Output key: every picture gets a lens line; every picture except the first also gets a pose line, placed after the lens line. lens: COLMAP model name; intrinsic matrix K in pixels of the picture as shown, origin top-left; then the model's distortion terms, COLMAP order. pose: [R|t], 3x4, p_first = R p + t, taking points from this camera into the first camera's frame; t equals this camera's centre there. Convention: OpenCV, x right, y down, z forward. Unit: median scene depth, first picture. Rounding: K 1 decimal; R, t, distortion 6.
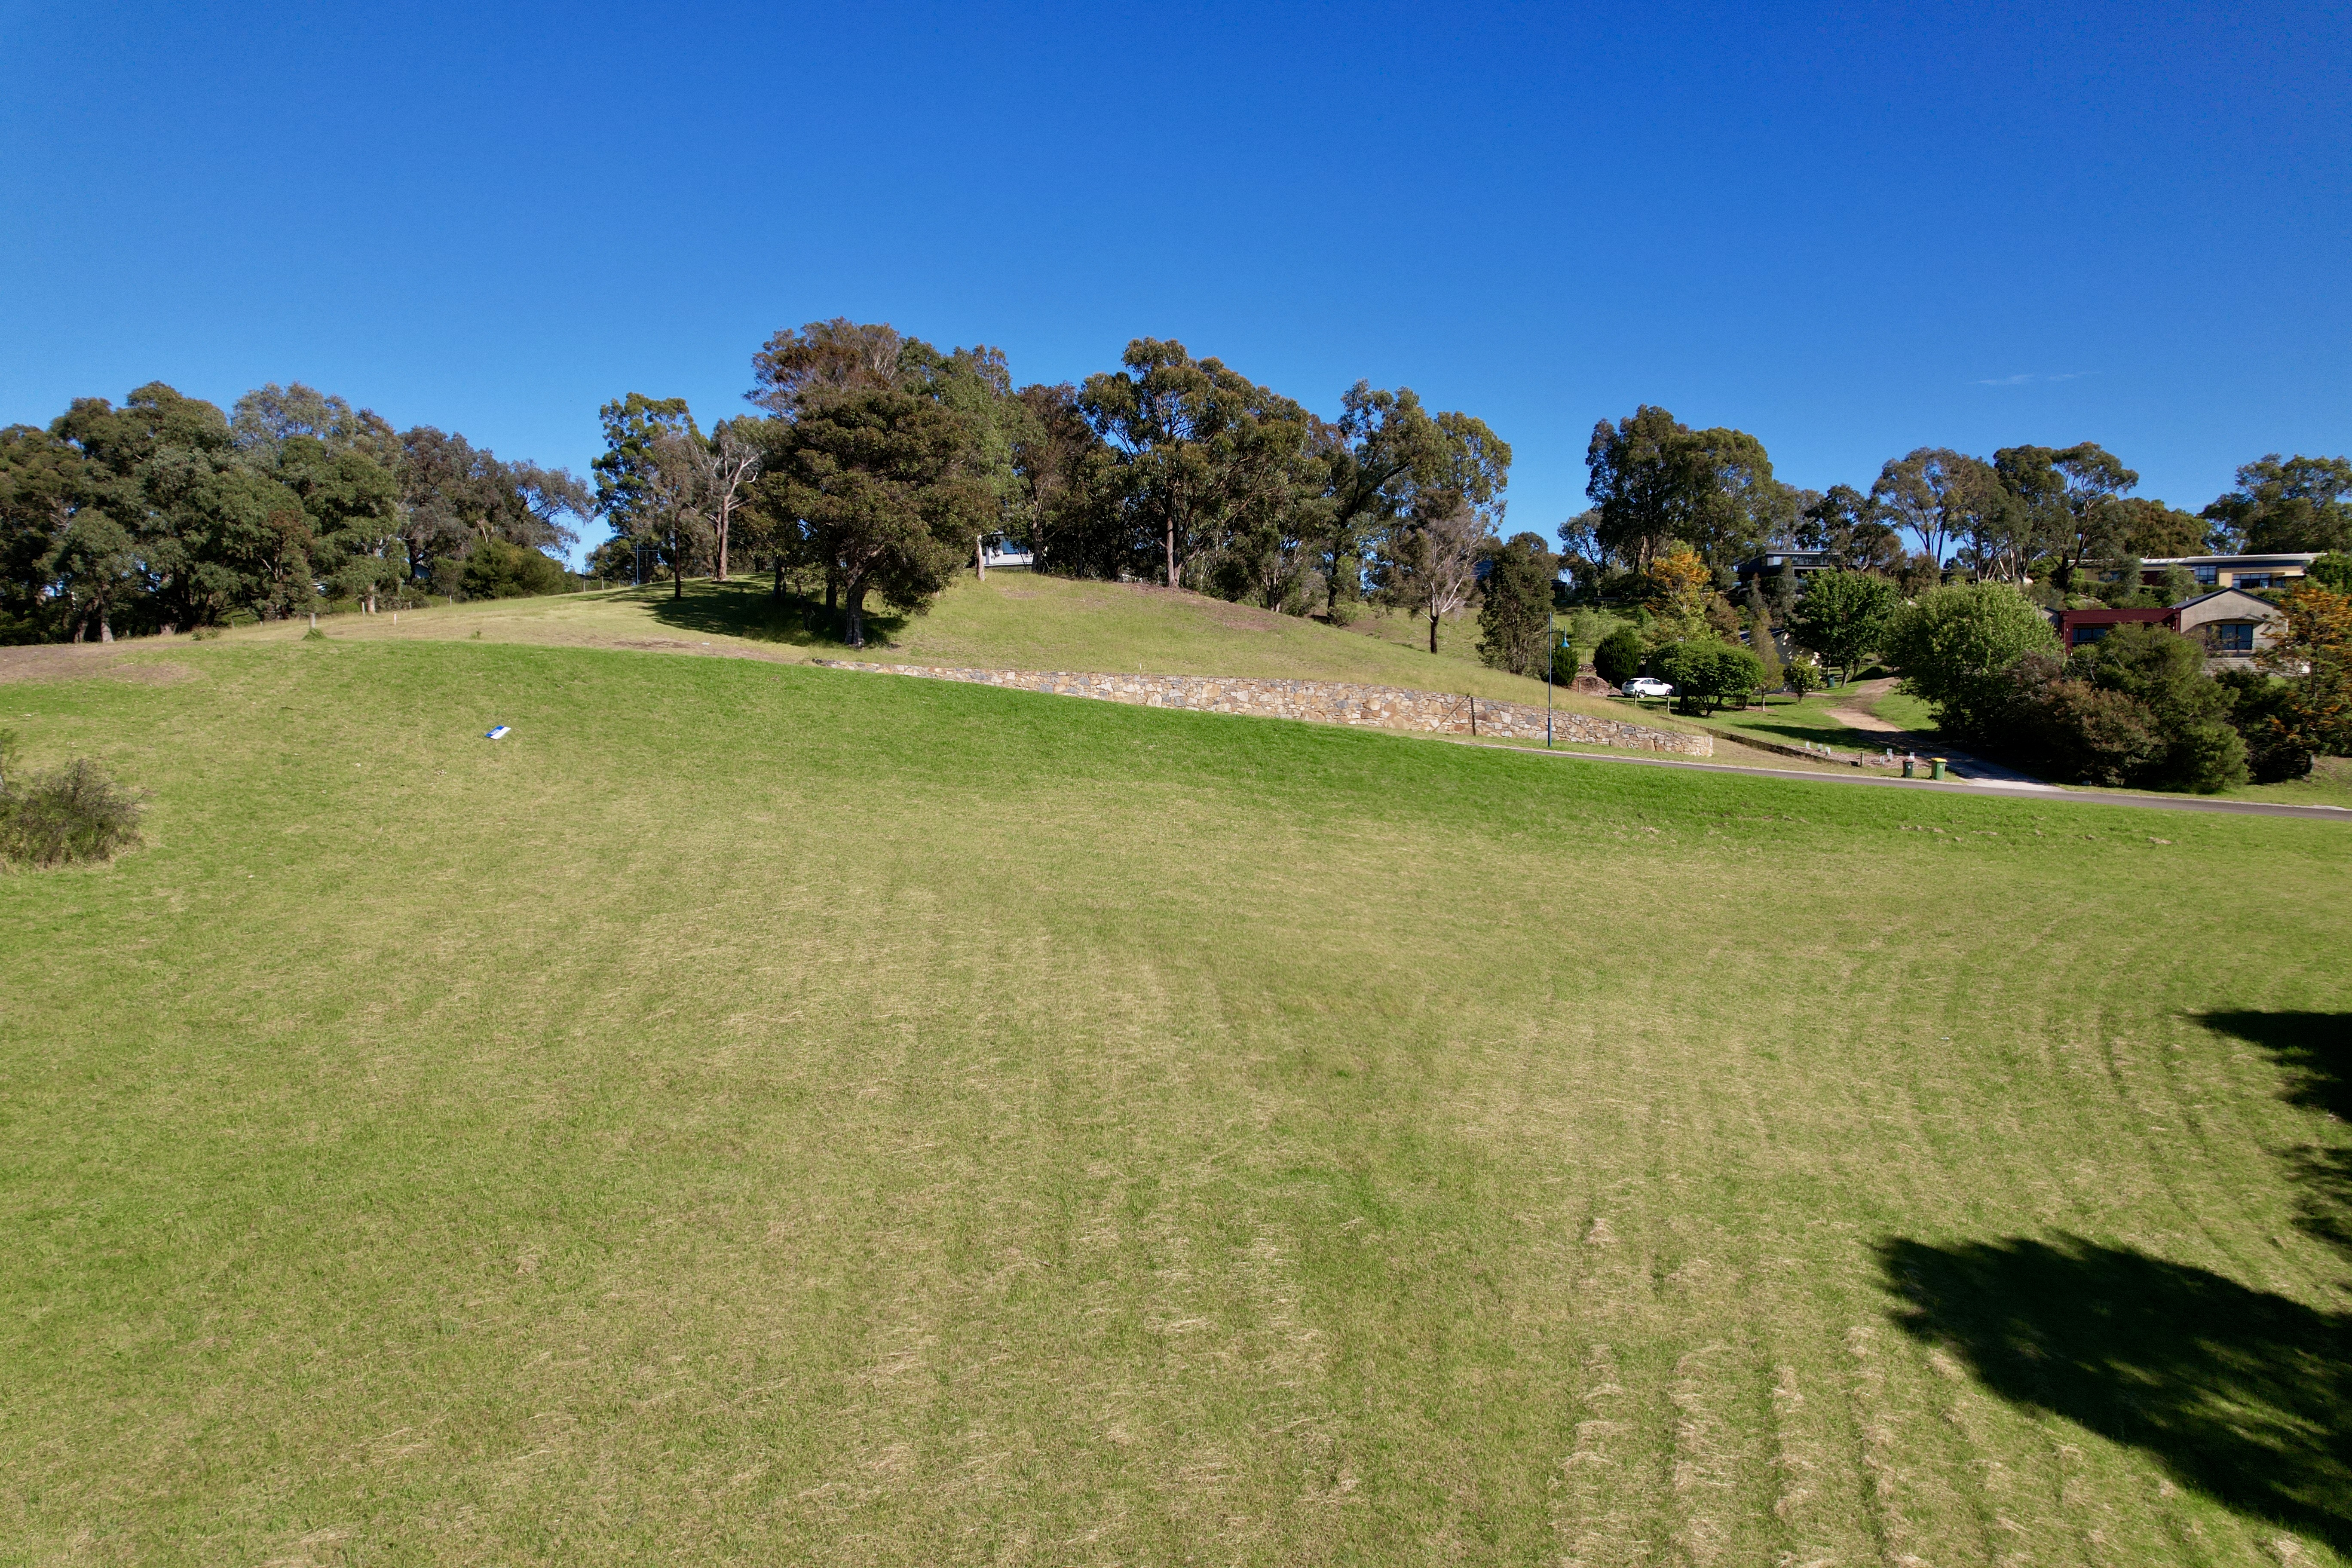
lens RADIAL K [[1492.4, 0, 1174.7], [0, 1492.4, 788.6], [0, 0, 1]] dist [-0.009862, -0.000711]
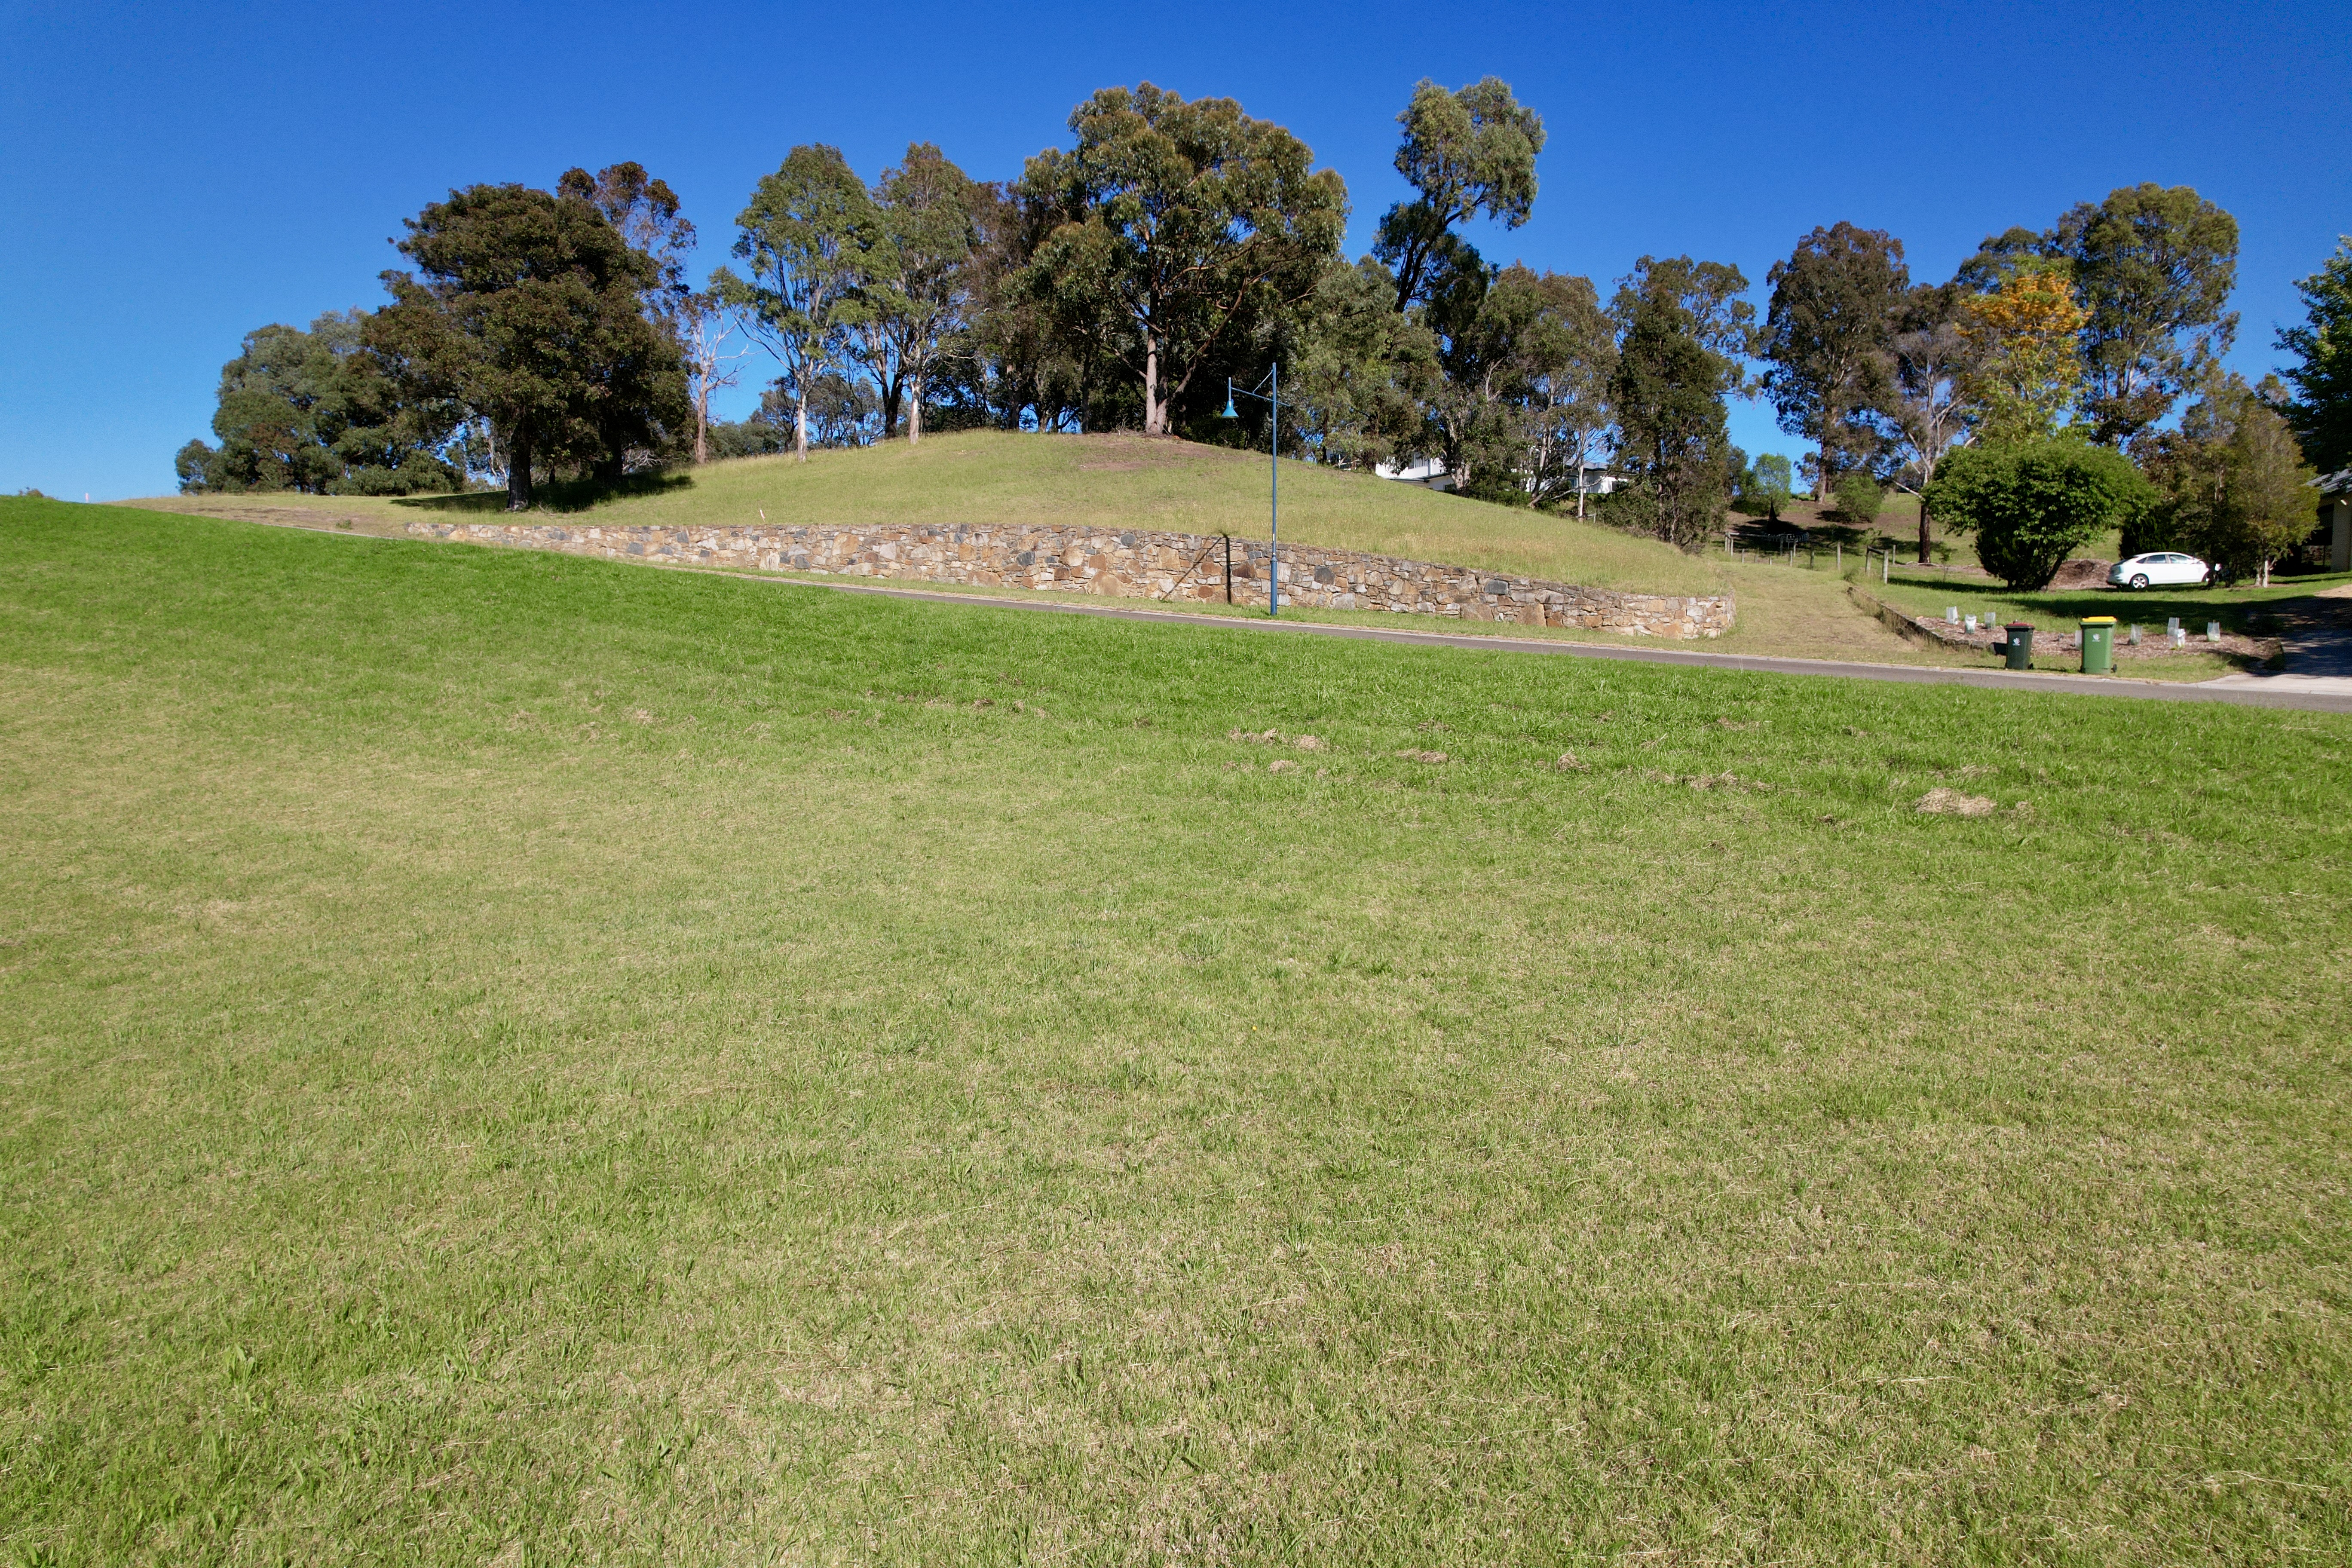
lens RADIAL K [[1492.4, 0, 1176.4], [0, 1492.4, 783.6], [0, 0, 1]] dist [-0.009862, -0.000711]
pose [[0.809263, 0.040488, -0.586050, 0.530213], [-0.035806, 0.999167, 0.019586, 0.024016], [0.586354, 0.005134, 0.810038, 0.514484]]
